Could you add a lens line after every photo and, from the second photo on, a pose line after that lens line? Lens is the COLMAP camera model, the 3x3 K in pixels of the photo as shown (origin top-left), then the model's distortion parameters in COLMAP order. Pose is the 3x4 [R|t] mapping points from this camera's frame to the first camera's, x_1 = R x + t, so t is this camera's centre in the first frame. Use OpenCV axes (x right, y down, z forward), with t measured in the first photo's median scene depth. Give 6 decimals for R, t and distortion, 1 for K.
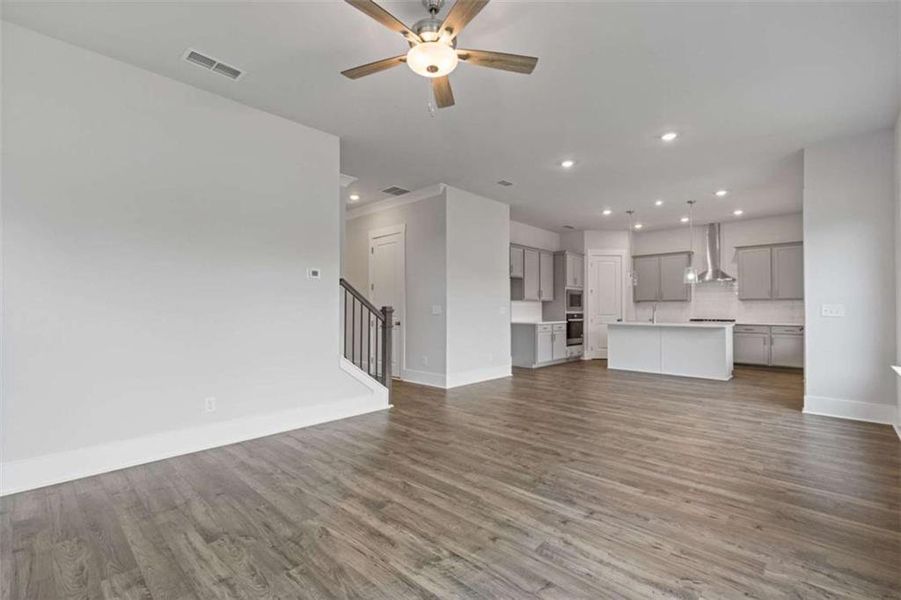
lens RADIAL K [[406.3, 0, 448.5], [0, 406.3, 303.8], [0, 0, 1]] dist [0.003469, 0.000377]
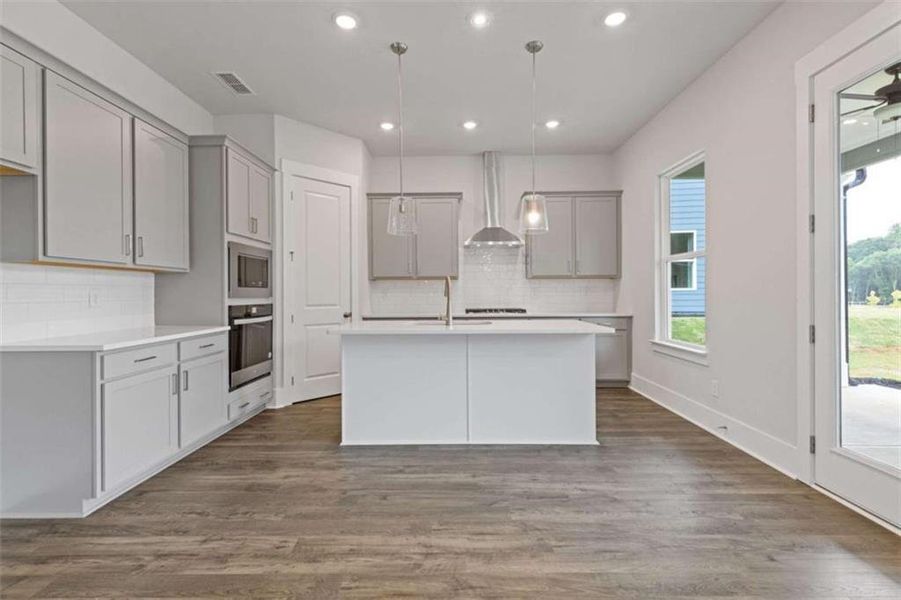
lens RADIAL K [[406.3, 0, 448.9], [0, 406.3, 294.1], [0, 0, 1]] dist [0.003469, 0.000377]
pose [[0.733709, -0.005766, 0.679439, 0.181840], [-0.004196, 0.999906, 0.013018, 0.007554], [-0.679450, -0.012402, 0.733617, 0.577226]]
